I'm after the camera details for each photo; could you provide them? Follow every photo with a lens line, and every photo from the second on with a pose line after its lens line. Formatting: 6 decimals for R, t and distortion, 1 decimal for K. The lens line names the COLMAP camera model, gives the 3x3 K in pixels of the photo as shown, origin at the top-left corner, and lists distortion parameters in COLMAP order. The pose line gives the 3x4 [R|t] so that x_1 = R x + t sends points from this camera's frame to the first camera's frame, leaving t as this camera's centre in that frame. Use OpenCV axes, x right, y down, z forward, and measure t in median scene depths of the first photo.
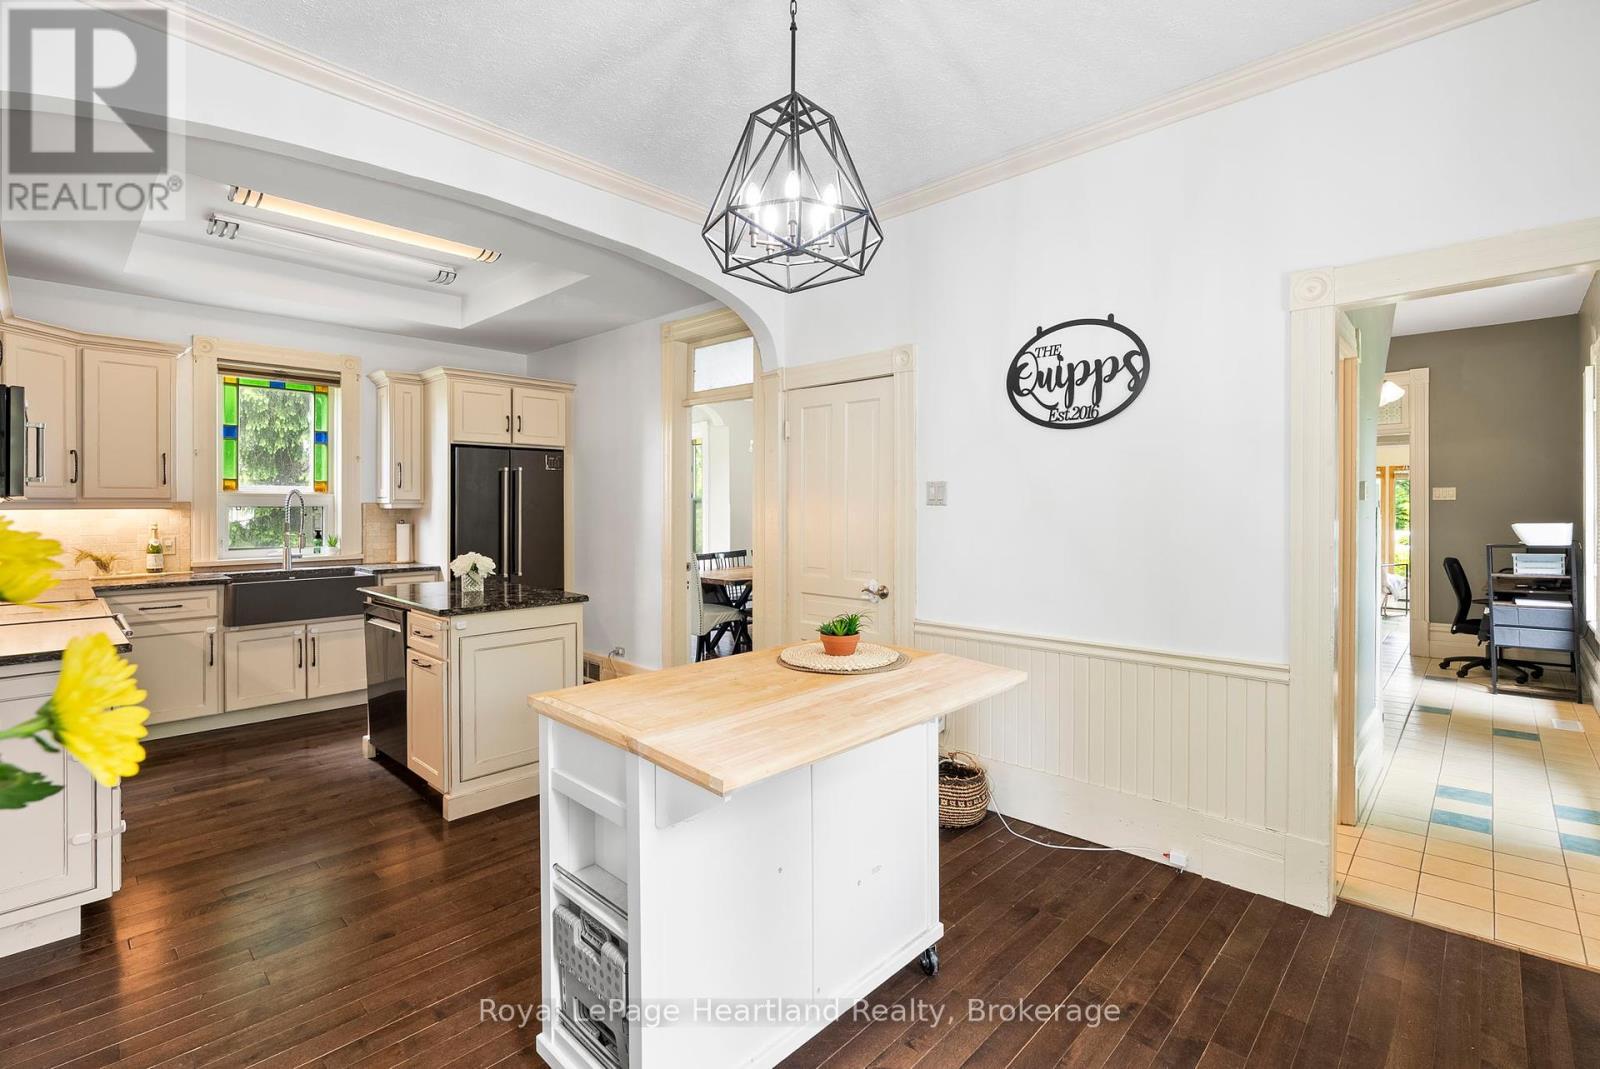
lens RADIAL K [[718.5, 0, 798.4], [0, 718.5, 507.0], [0, 0, 1]] dist [-0.015134, 0.005274]
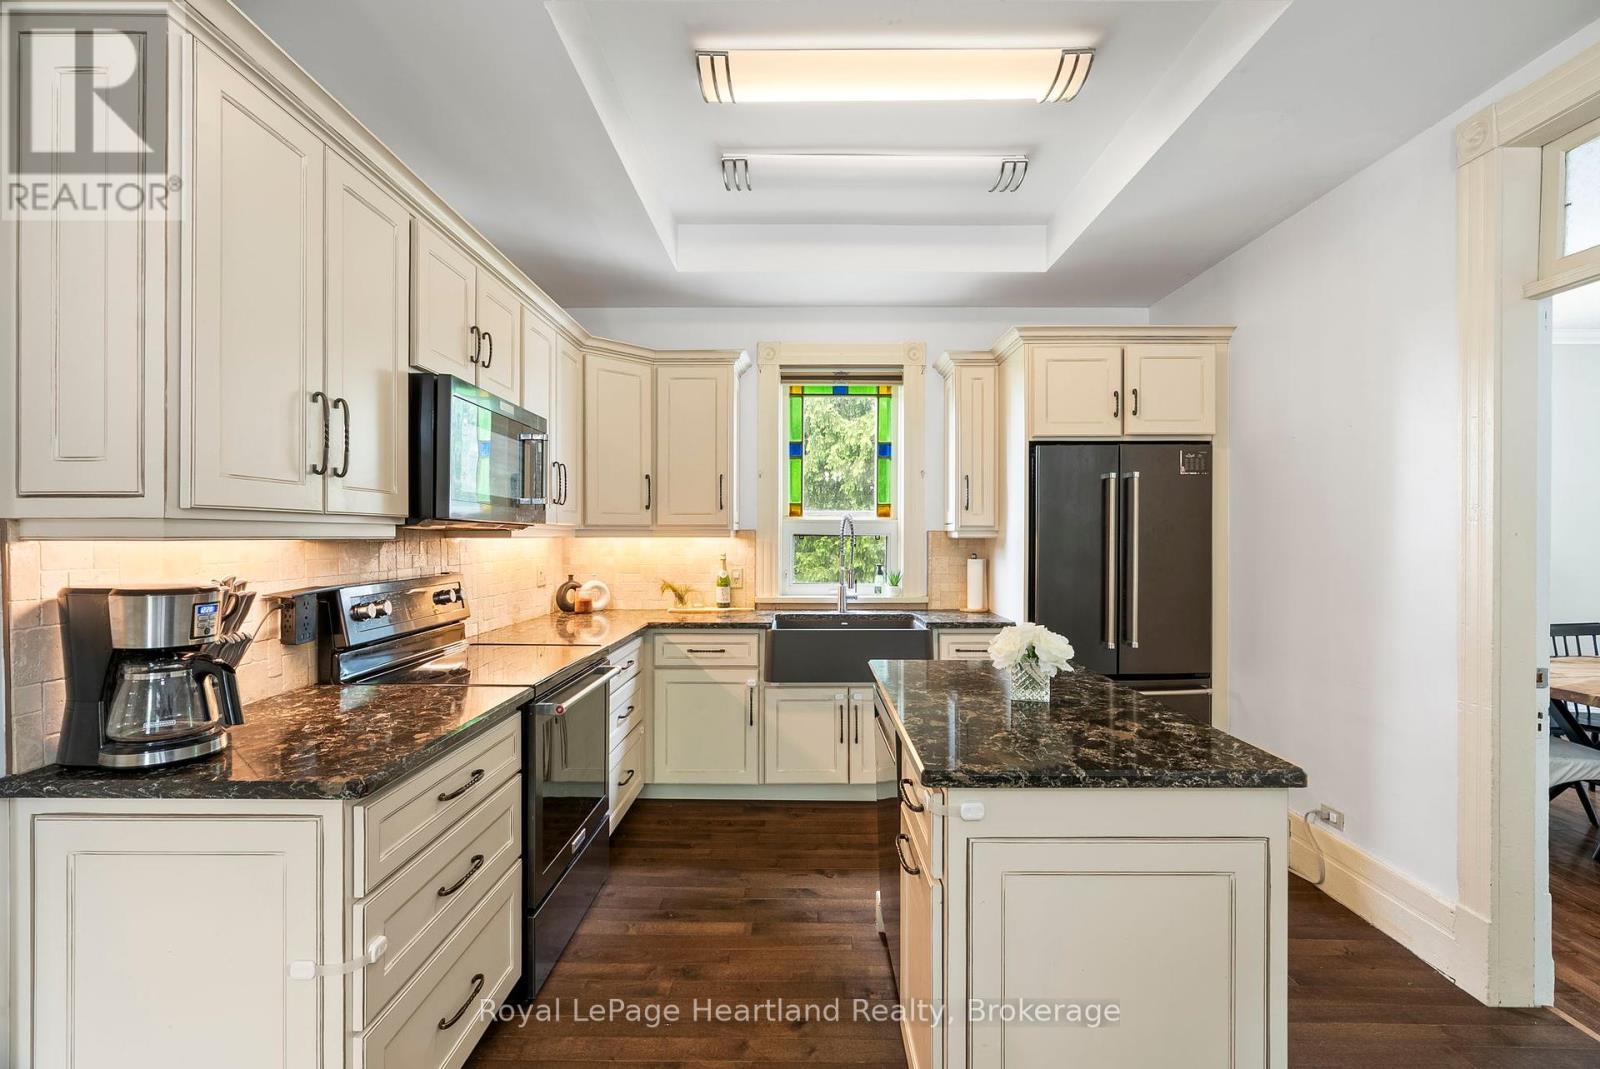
lens RADIAL K [[718.5, 0, 803.3], [0, 718.5, 535.9], [0, 0, 1]] dist [-0.015134, 0.005274]
pose [[0.681759, 0.000767, -0.731577, -0.144680], [-0.003494, 0.999991, -0.002208, 0.002250], [0.731569, 0.004061, 0.681756, 0.404175]]
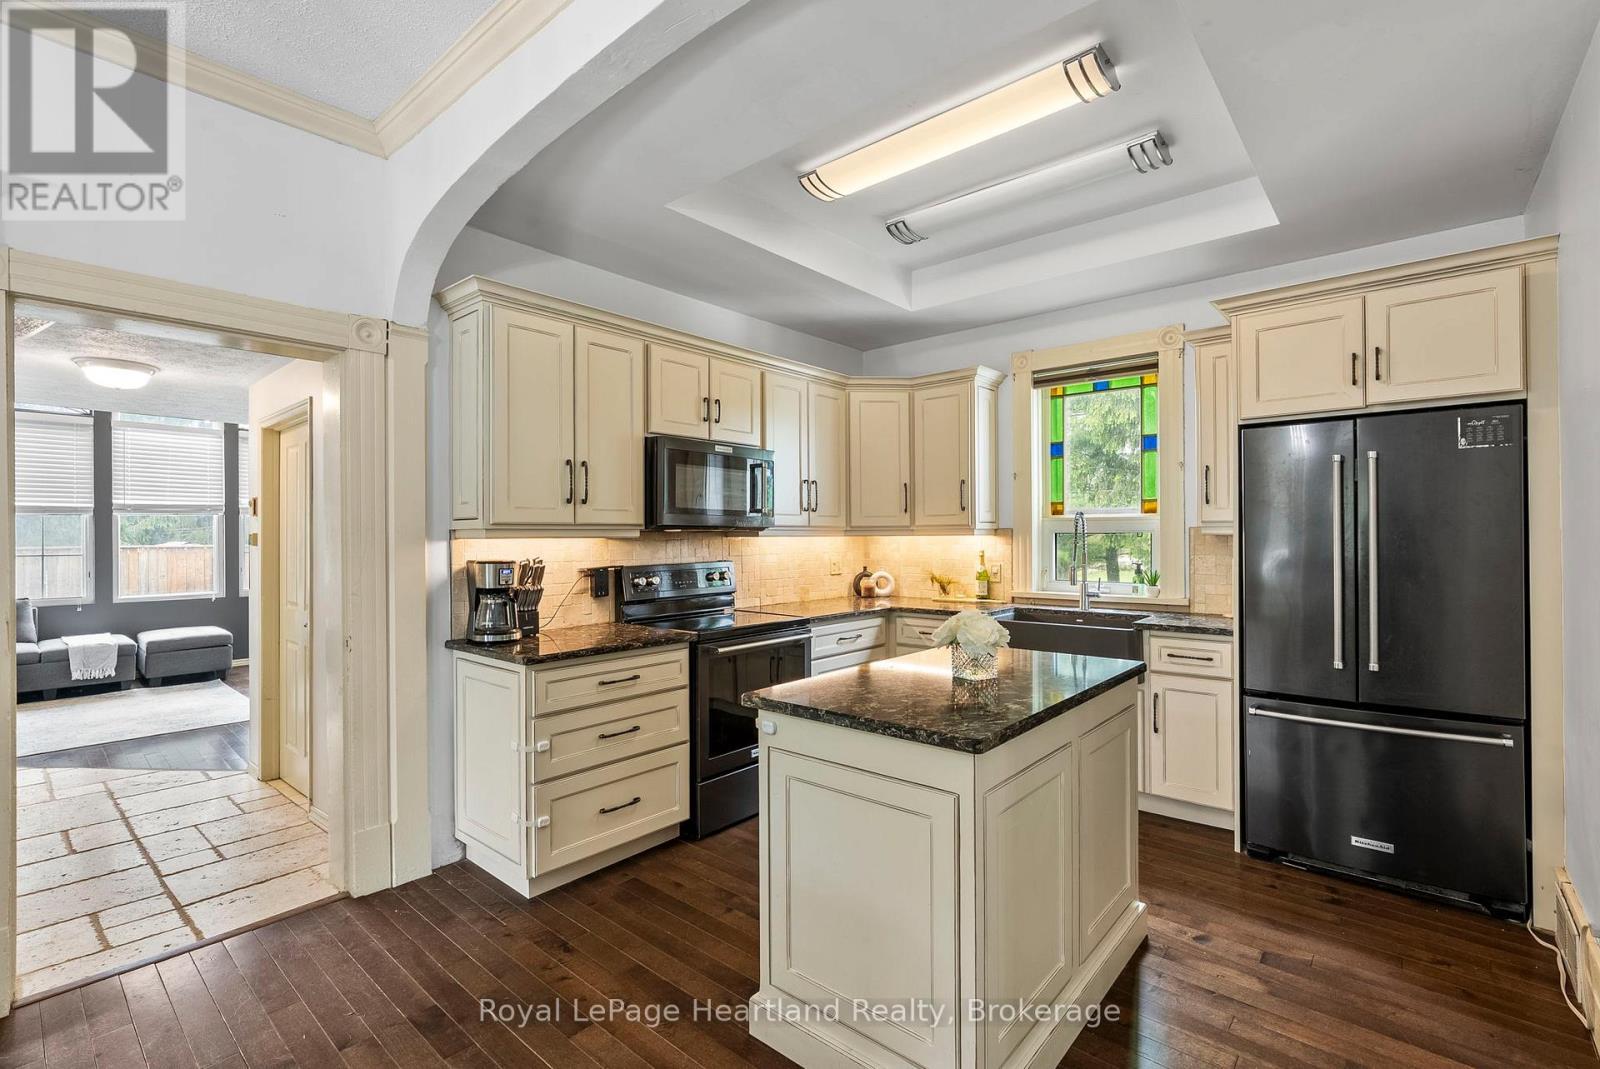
lens RADIAL K [[718.5, 0, 808.8], [0, 718.5, 531.1], [0, 0, 1]] dist [-0.015134, 0.005274]
pose [[0.050400, -0.006712, -0.998707, 0.088859], [0.001794, 0.999976, -0.006630, 0.002373], [0.998728, -0.001457, 0.050410, 0.637998]]
